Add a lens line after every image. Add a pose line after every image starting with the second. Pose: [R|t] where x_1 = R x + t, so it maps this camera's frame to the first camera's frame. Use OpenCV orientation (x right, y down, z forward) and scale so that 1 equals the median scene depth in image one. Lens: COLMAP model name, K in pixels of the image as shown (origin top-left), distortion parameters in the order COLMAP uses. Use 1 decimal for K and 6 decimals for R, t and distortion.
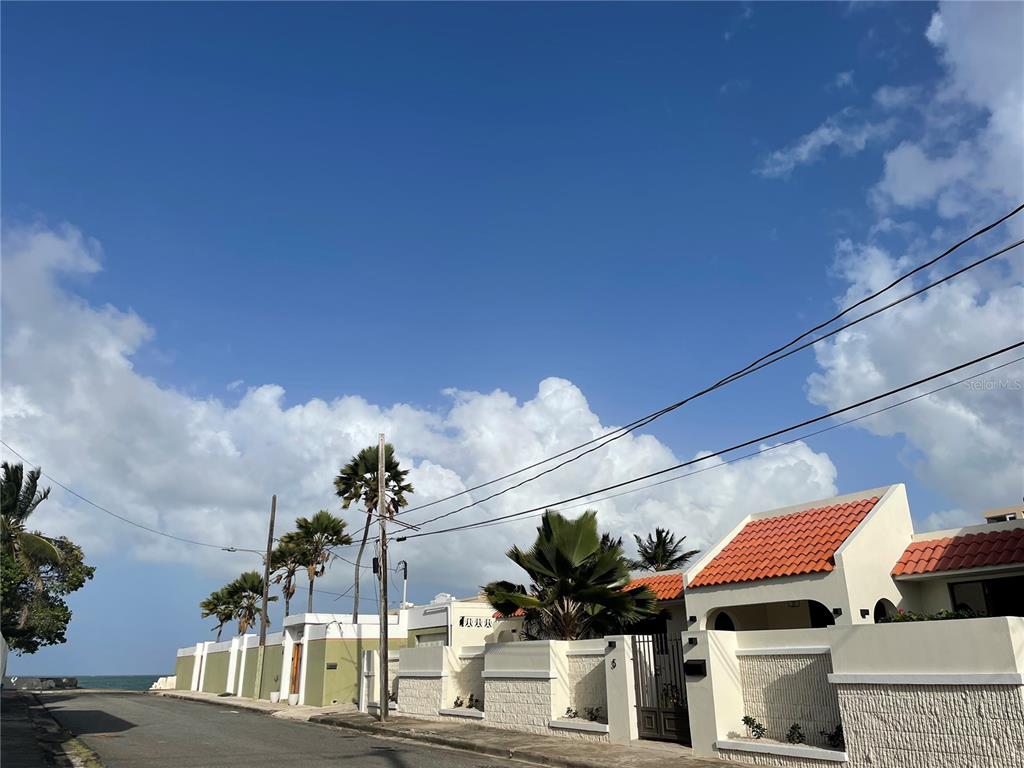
lens RADIAL K [[771.7, 0, 512.0], [0, 771.7, 384.0], [0, 0, 1]] dist [0.099307, -0.121850]
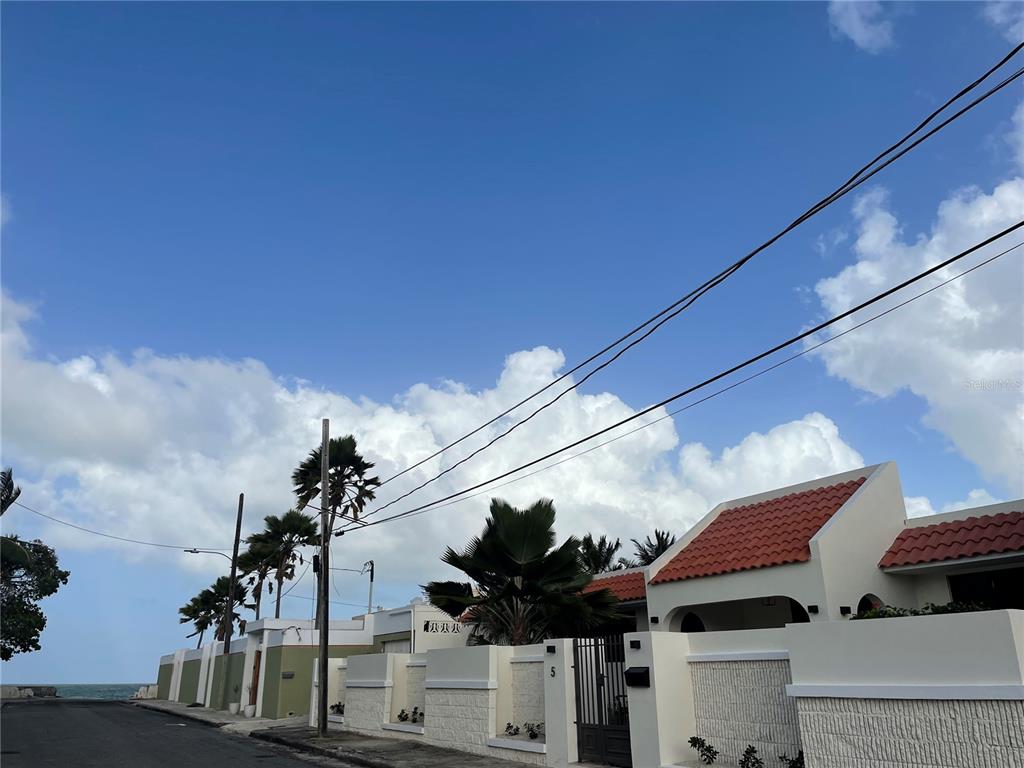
lens RADIAL K [[771.7, 0, 512.0], [0, 771.7, 384.0], [0, 0, 1]] dist [0.099307, -0.121850]
pose [[0.999793, -0.007139, -0.019046, 0.080996], [0.006965, 0.999933, -0.009210, 0.039818], [0.019111, 0.009076, 0.999776, 0.112240]]
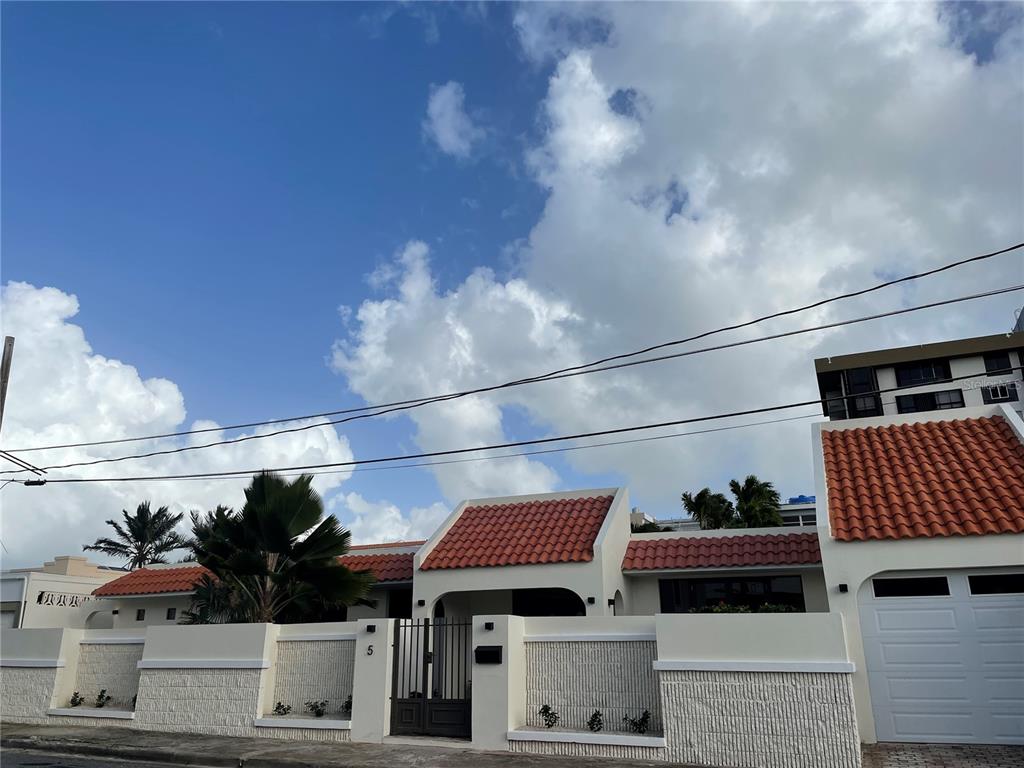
lens RADIAL K [[771.7, 0, 512.0], [0, 771.7, 384.0], [0, 0, 1]] dist [0.099307, -0.121850]
pose [[0.817250, 0.194990, 0.542292, -0.211146], [-0.202100, 0.978228, -0.047167, 0.057785], [-0.539683, -0.071050, 0.838865, 0.154805]]
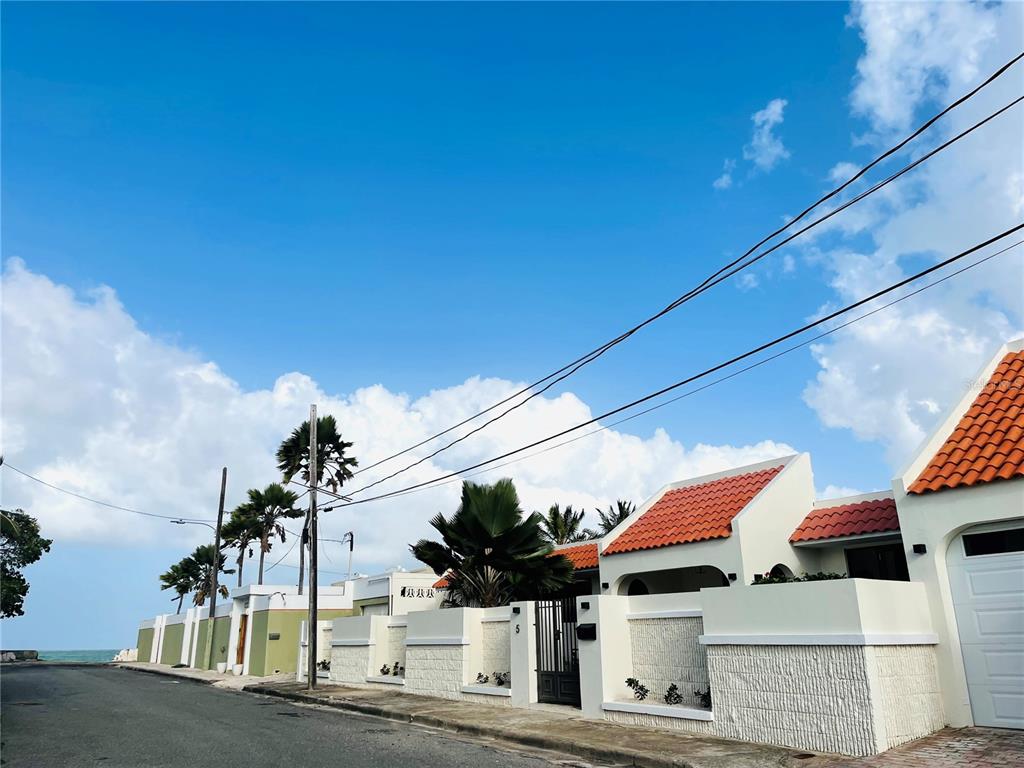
lens RADIAL K [[771.7, 0, 512.0], [0, 771.7, 384.0], [0, 0, 1]] dist [0.099307, -0.121850]
pose [[0.999799, 0.002581, 0.019895, 0.079320], [-0.003202, 0.999507, 0.031234, 0.007173], [-0.019804, -0.031291, 0.999314, 0.002226]]
